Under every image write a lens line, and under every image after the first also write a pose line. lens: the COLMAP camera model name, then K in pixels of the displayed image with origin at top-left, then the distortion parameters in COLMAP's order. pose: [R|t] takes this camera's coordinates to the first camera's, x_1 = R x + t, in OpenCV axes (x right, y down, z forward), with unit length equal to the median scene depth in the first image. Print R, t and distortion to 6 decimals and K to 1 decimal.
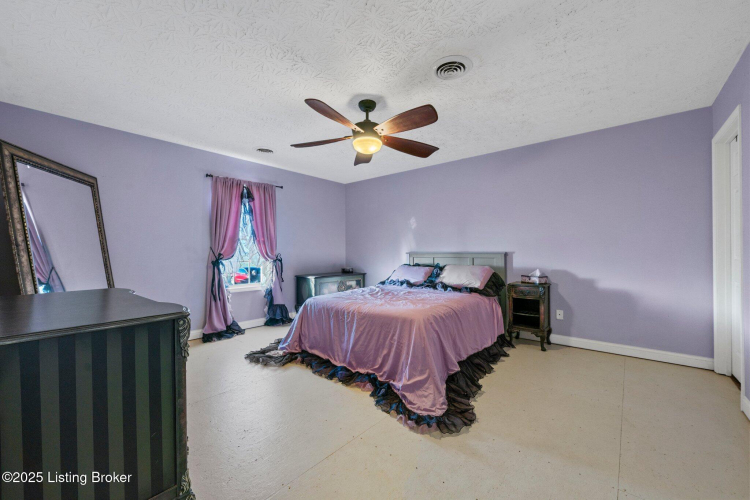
lens RADIAL K [[300.5, 0, 376.0], [0, 300.5, 251.4], [0, 0, 1]] dist [0.001585, 0.000511]
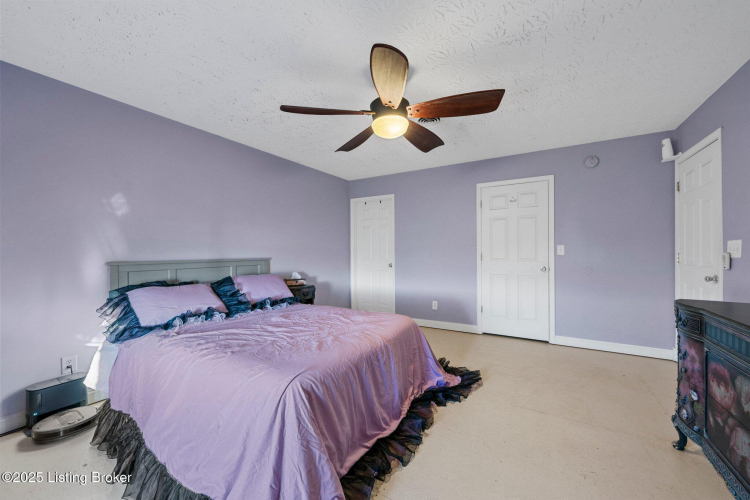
lens RADIAL K [[290.3, 0, 375.6], [0, 290.3, 250.7], [0, 0, 1]] dist [-0.001767, -0.000048]
pose [[-0.161291, 0.003694, 0.986900, -0.571165], [0.000715, 0.999993, -0.003626, -0.018908], [-0.986907, 0.000121, -0.161292, 0.846412]]
